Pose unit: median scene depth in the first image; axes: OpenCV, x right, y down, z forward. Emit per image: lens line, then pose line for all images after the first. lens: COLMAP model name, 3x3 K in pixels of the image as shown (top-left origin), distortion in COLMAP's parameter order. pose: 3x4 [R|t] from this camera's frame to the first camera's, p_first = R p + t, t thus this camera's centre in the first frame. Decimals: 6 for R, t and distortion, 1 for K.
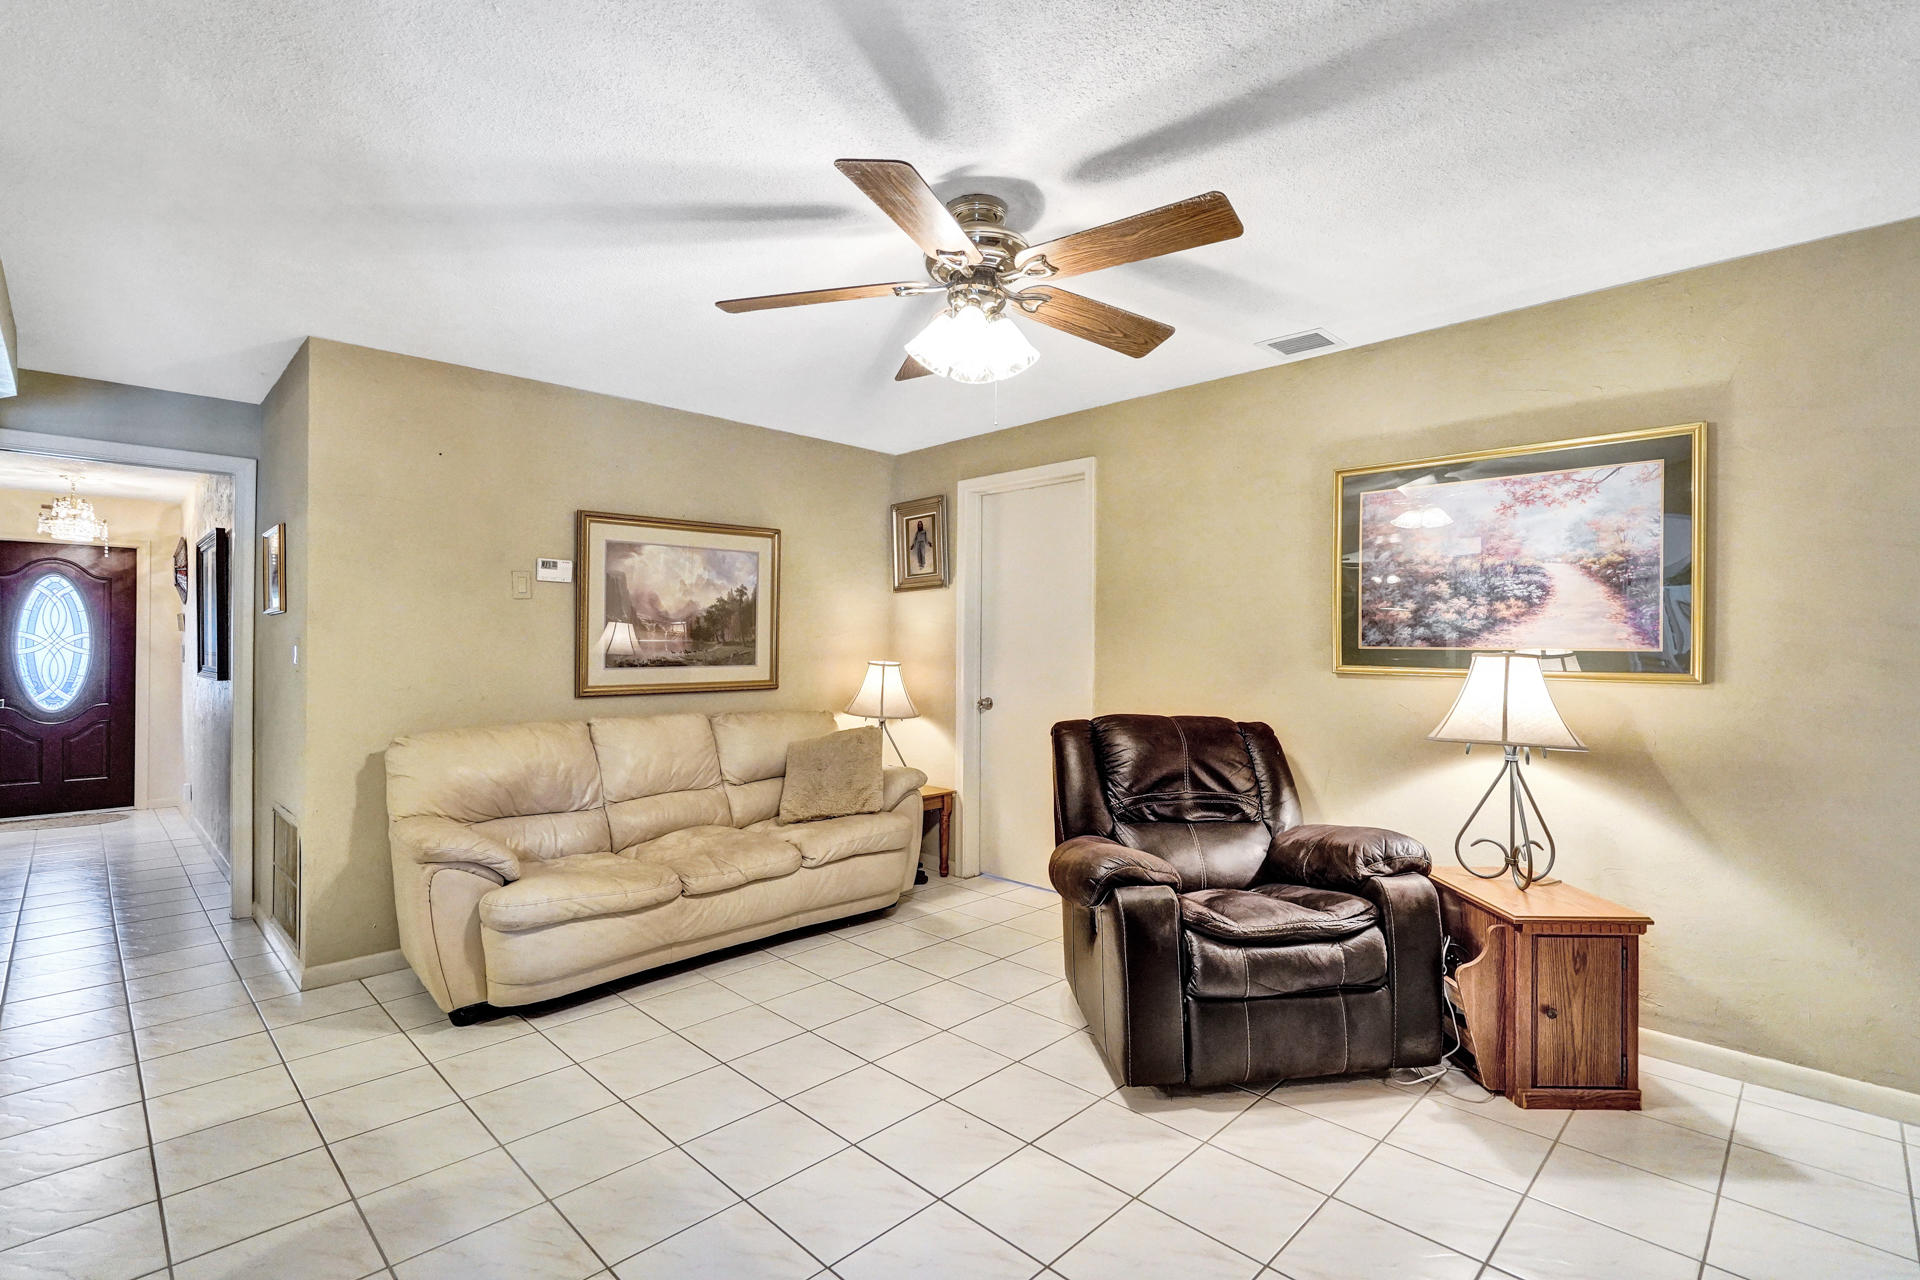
lens RADIAL K [[883.8, 0, 959.3], [0, 883.8, 643.0], [0, 0, 1]] dist [0.000313, 0.000188]
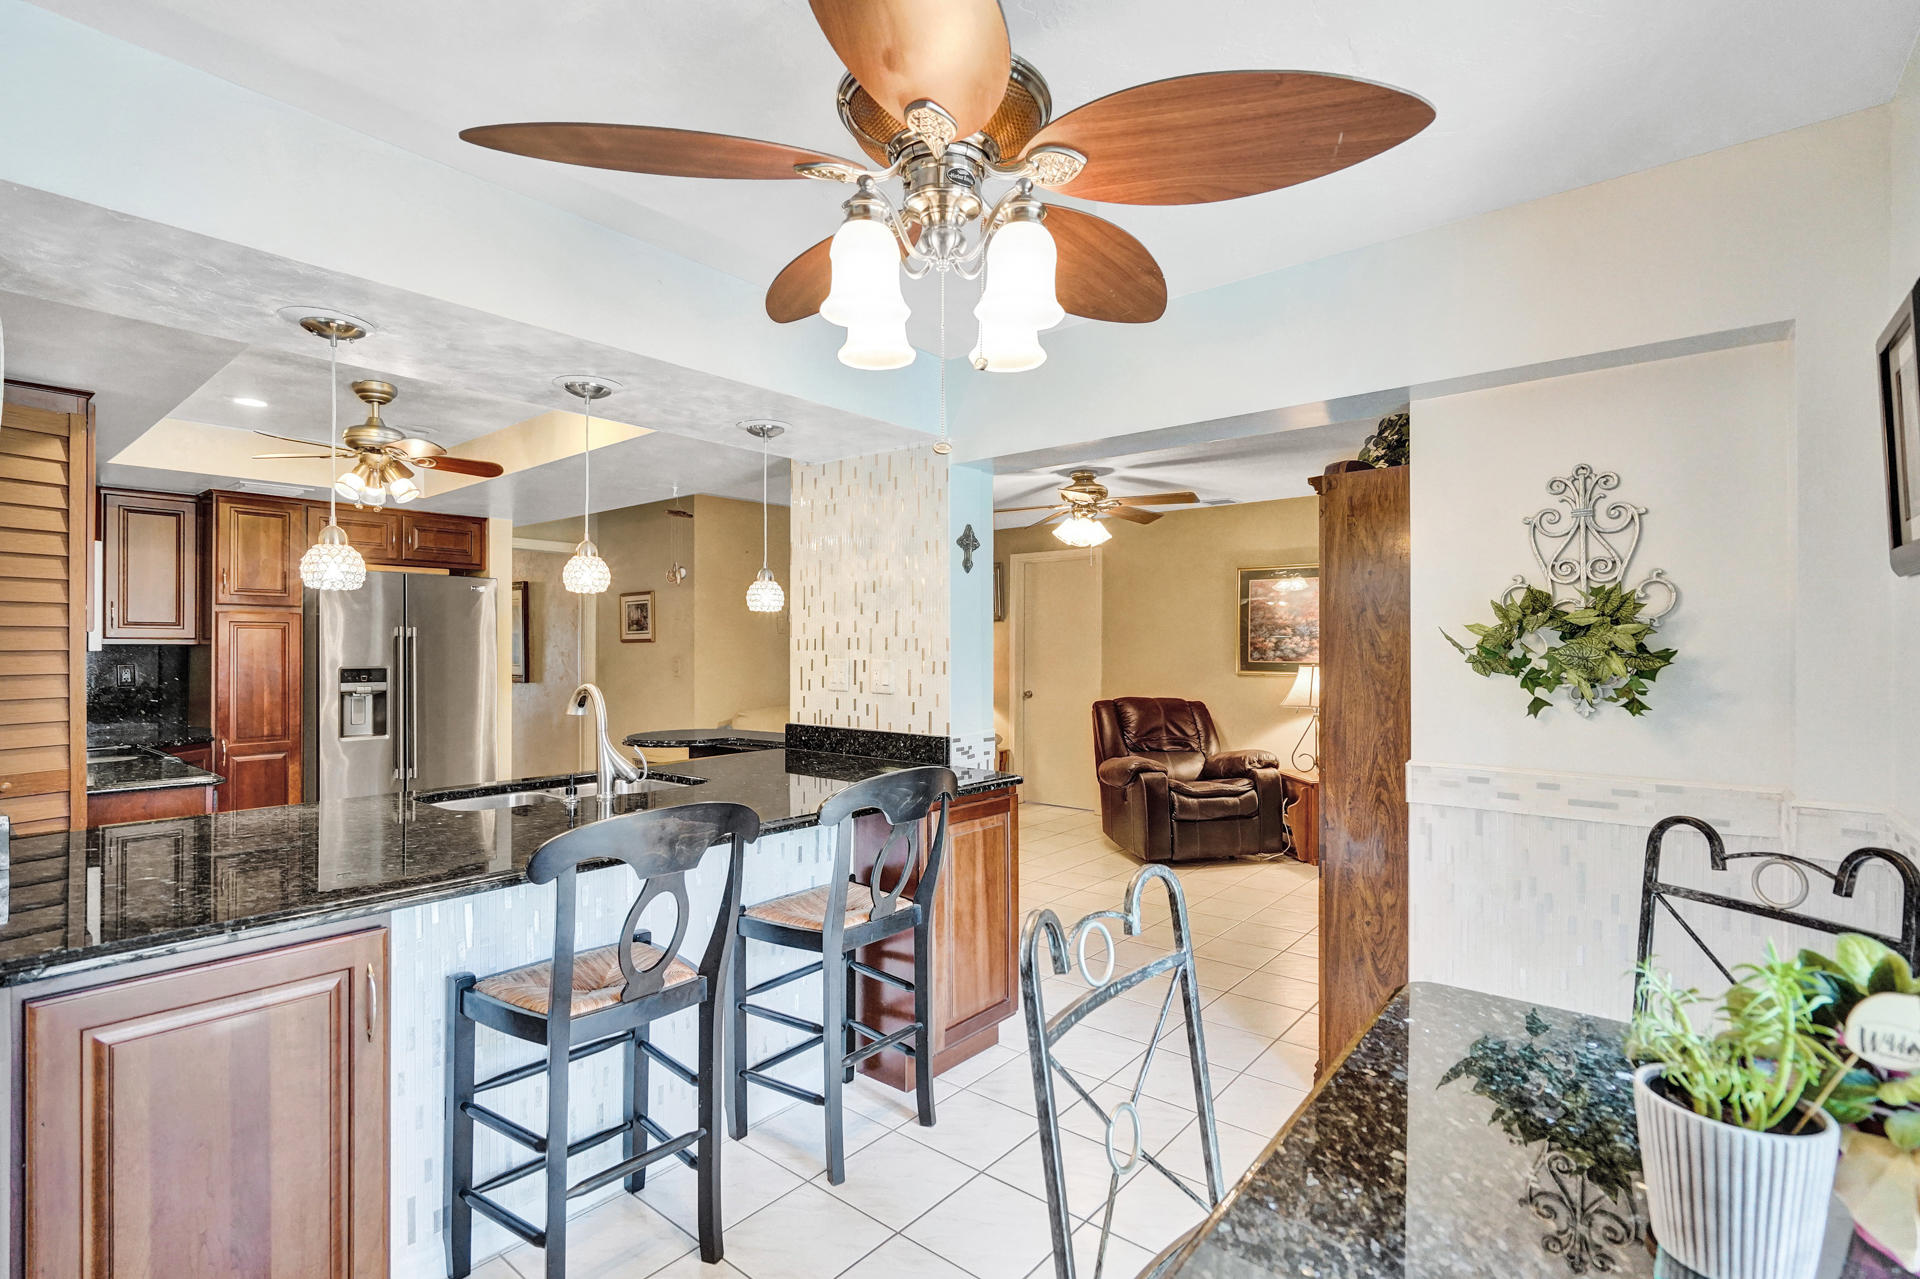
lens RADIAL K [[883.8, 0, 993.7], [0, 883.8, 642.2], [0, 0, 1]] dist [0.000313, 0.000188]
pose [[0.992021, 0.000335, 0.126070, -0.350694], [0.000047, 0.999995, -0.003031, -0.031807], [-0.126071, 0.003012, 0.992017, -0.863219]]
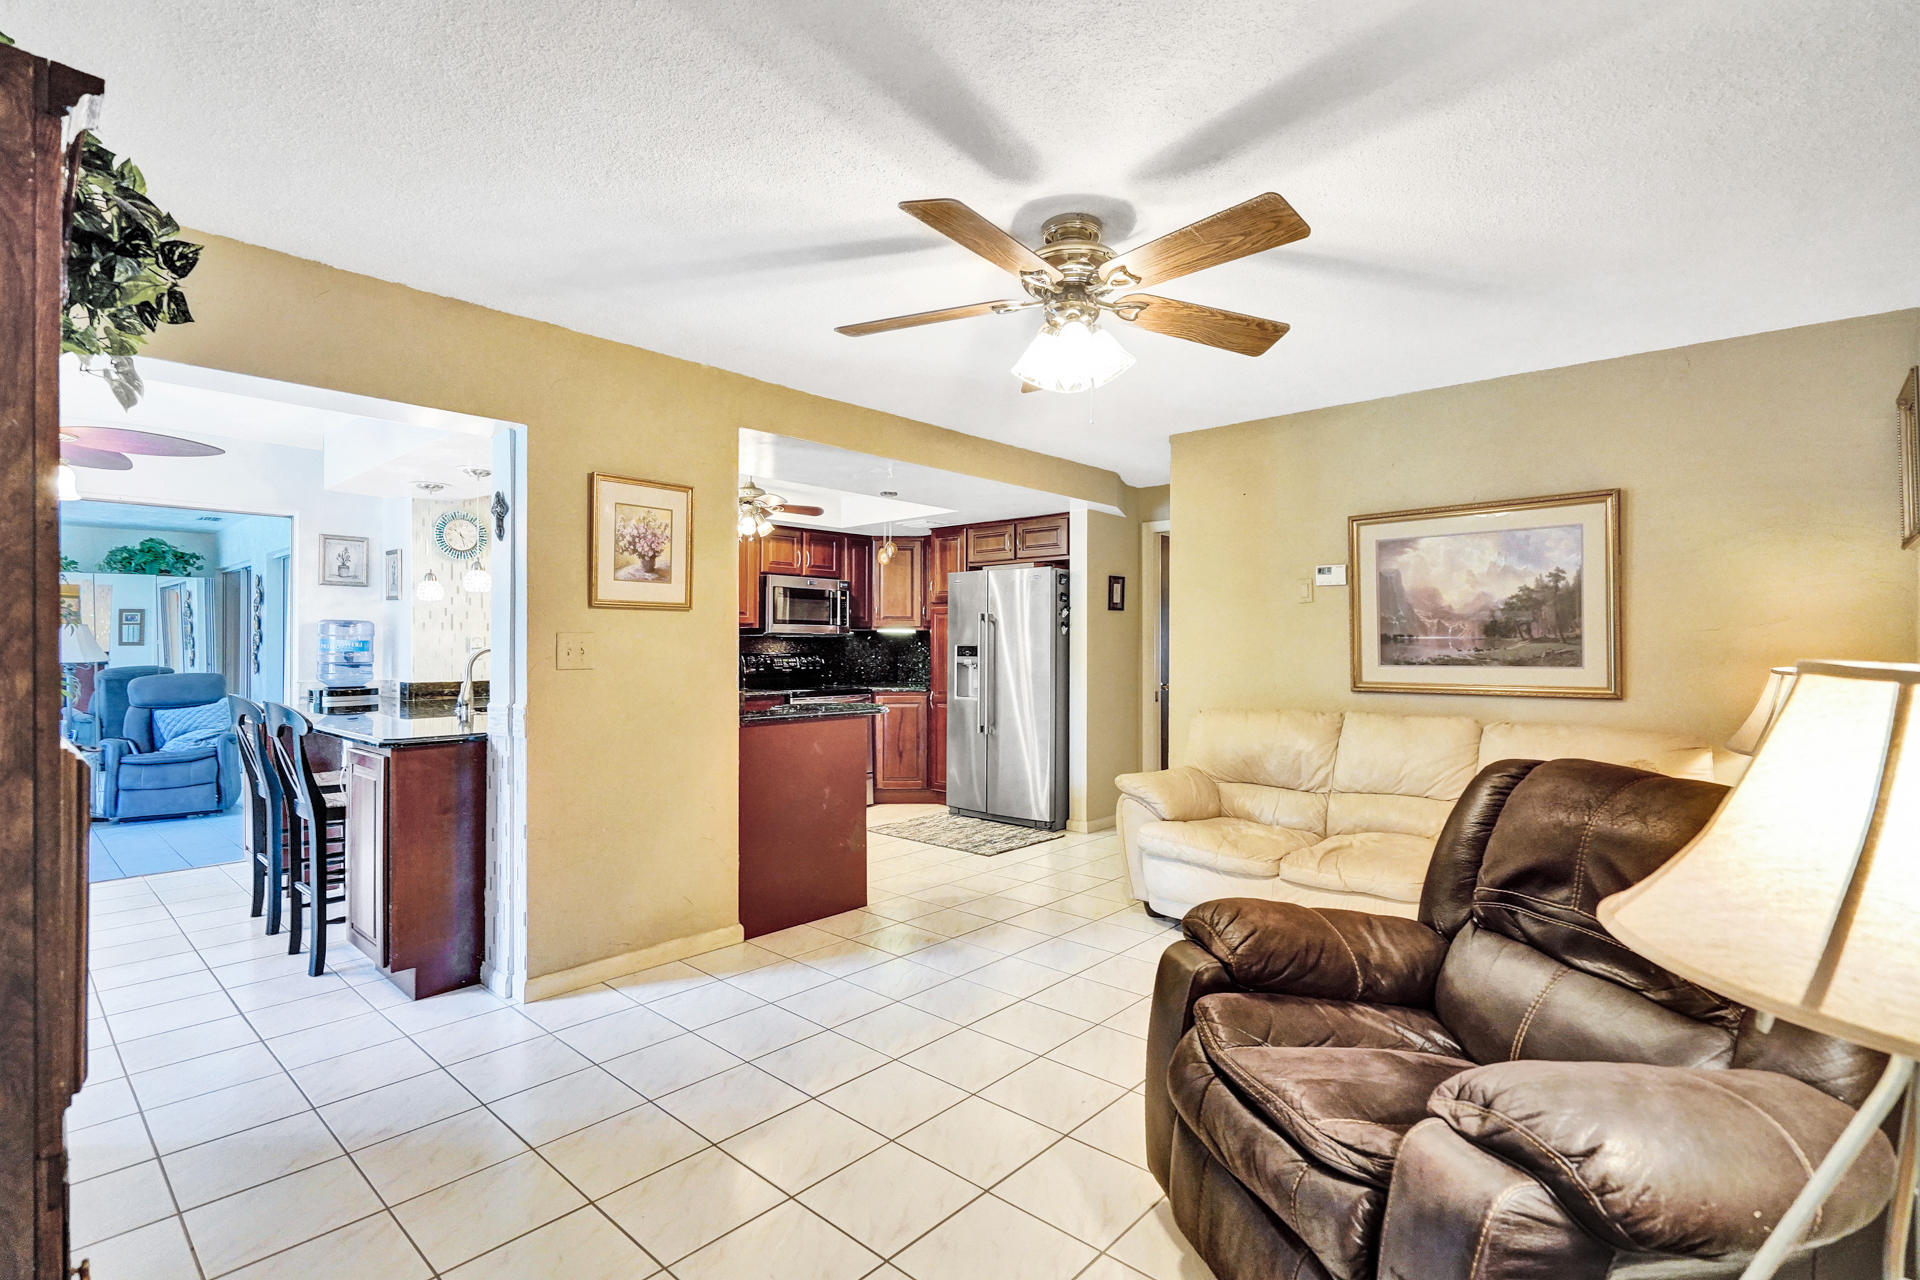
lens RADIAL K [[883.8, 0, 955.7], [0, 883.8, 645.3], [0, 0, 1]] dist [0.000313, 0.000188]
pose [[0.064976, 0.000212, -0.997887, 0.757607], [0.004682, 0.999989, 0.000518, 0.003389], [0.997876, -0.004706, 0.064974, 0.568125]]
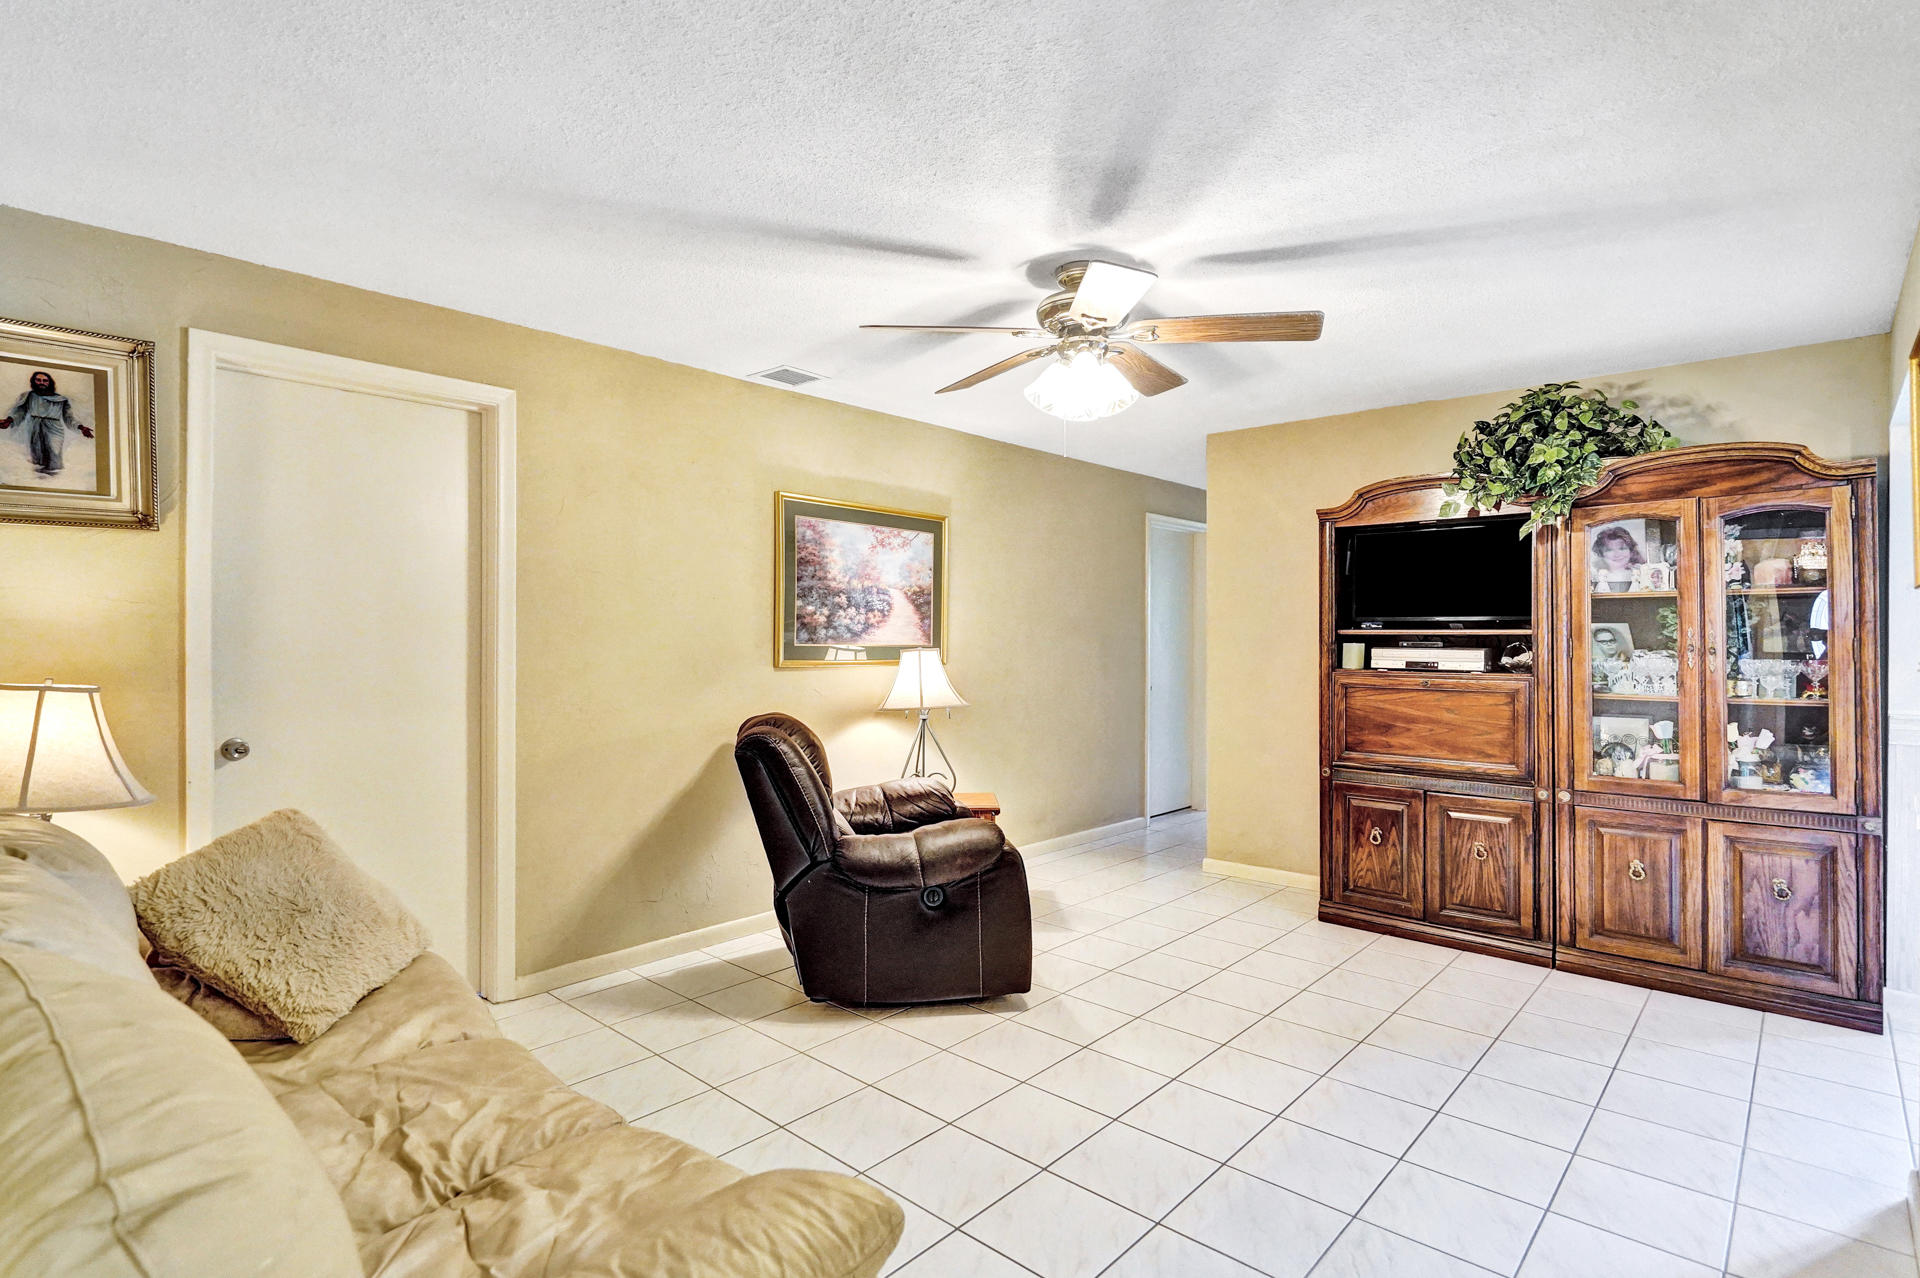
lens RADIAL K [[922.3, 0, 973.5], [0, 922.3, 639.7], [0, 0, 1]] dist [0.000456, 0.000079]
pose [[-0.027306, -0.004279, 0.999618, -0.844202], [-0.009792, 0.999944, 0.004013, -0.009591], [-0.999579, -0.009678, -0.027346, 0.833860]]
